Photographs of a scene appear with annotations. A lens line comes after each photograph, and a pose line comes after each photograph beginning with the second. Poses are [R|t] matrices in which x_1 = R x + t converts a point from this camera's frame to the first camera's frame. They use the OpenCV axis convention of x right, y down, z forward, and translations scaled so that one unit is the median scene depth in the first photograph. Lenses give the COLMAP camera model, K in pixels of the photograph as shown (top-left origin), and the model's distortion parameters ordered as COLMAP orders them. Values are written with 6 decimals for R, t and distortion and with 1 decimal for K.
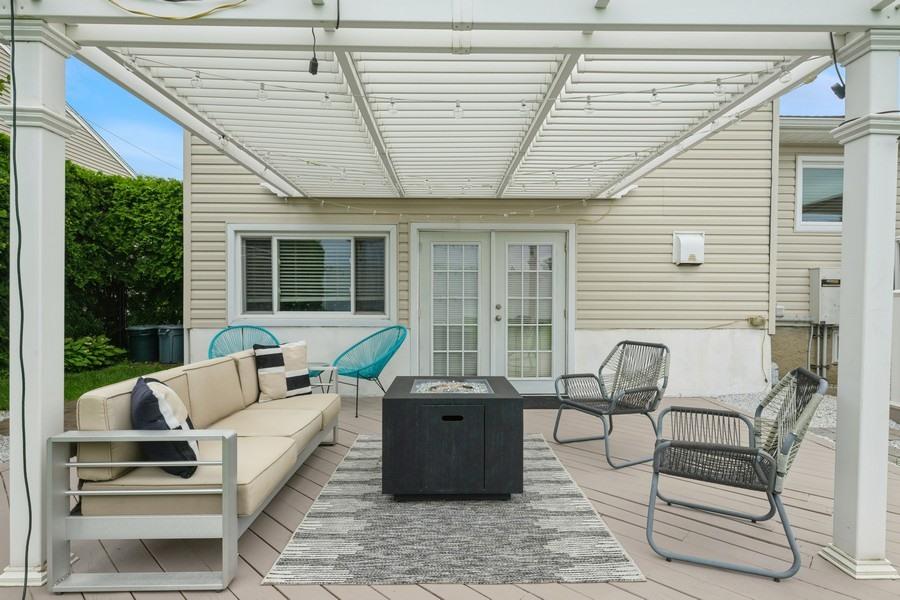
lens RADIAL K [[458.7, 0, 449.9], [0, 458.7, 305.4], [0, 0, 1]] dist [-0.000984, 0.000390]
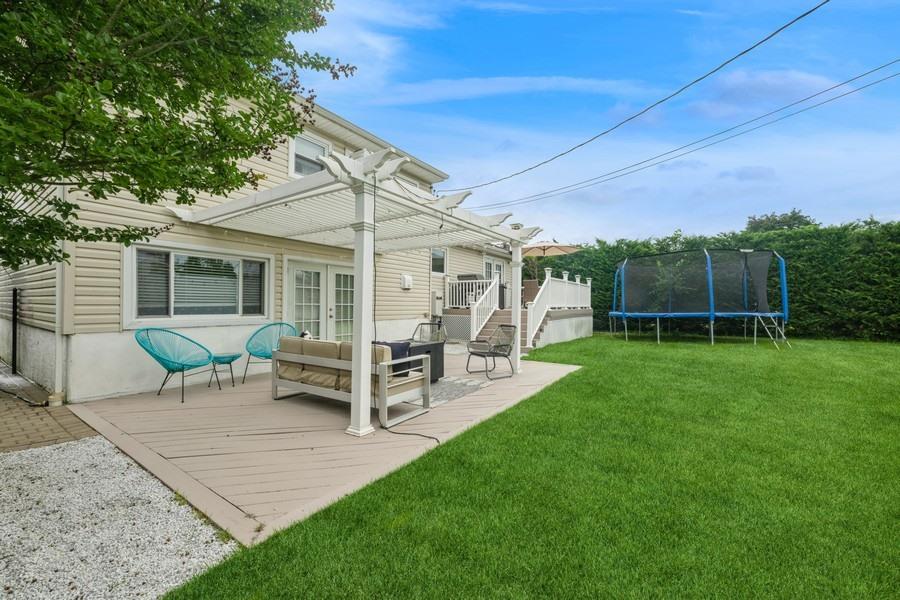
lens RADIAL K [[355.2, 0, 450.0], [0, 355.2, 300.0], [0, 0, 1]] dist [0.000364, 0.000023]
pose [[0.571814, 0.012756, 0.820284, -1.023869], [0.008052, 0.999744, -0.021160, -0.001003], [-0.820344, 0.018705, 0.571565, -0.160356]]
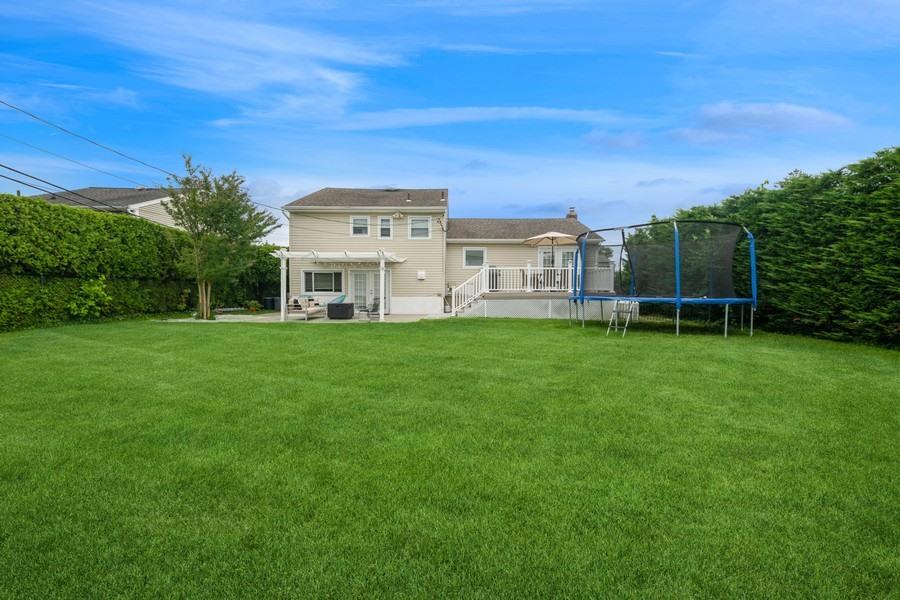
lens RADIAL K [[355.2, 0, 450.0], [0, 355.2, 300.0], [0, 0, 1]] dist [0.000364, 0.000023]
pose [[0.999882, 0.002200, -0.015176, 1.140588], [-0.001849, 0.999730, 0.023160, 0.017656], [0.015223, -0.023129, 0.999617, -2.760866]]
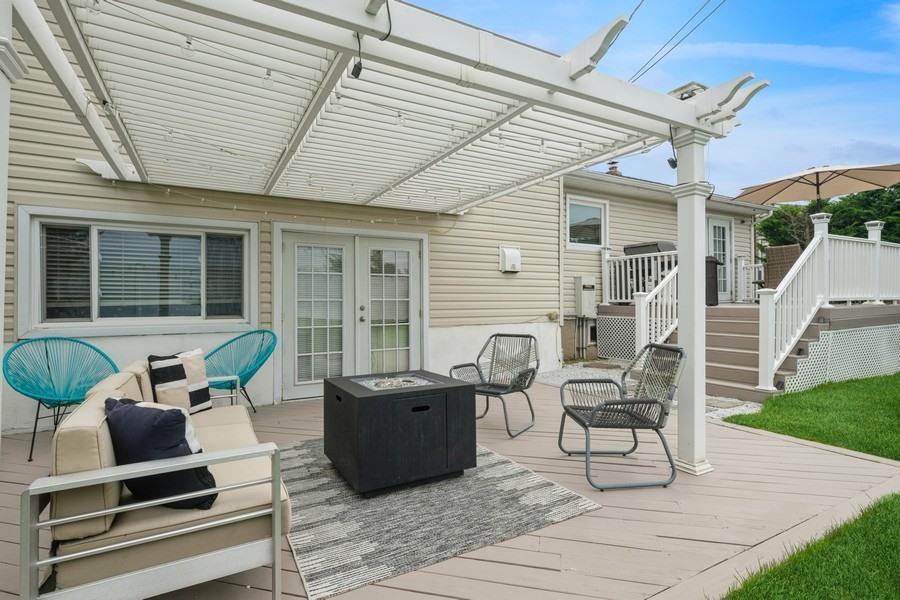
lens RADIAL K [[441.8, 0, 446.8], [0, 441.8, 297.2], [0, 0, 1]] dist [0.000109, -0.000661]
pose [[0.882435, -0.003484, 0.470421, -0.281932], [0.015162, 0.999664, -0.021038, 0.002934], [-0.470190, 0.025697, 0.882191, 0.026804]]
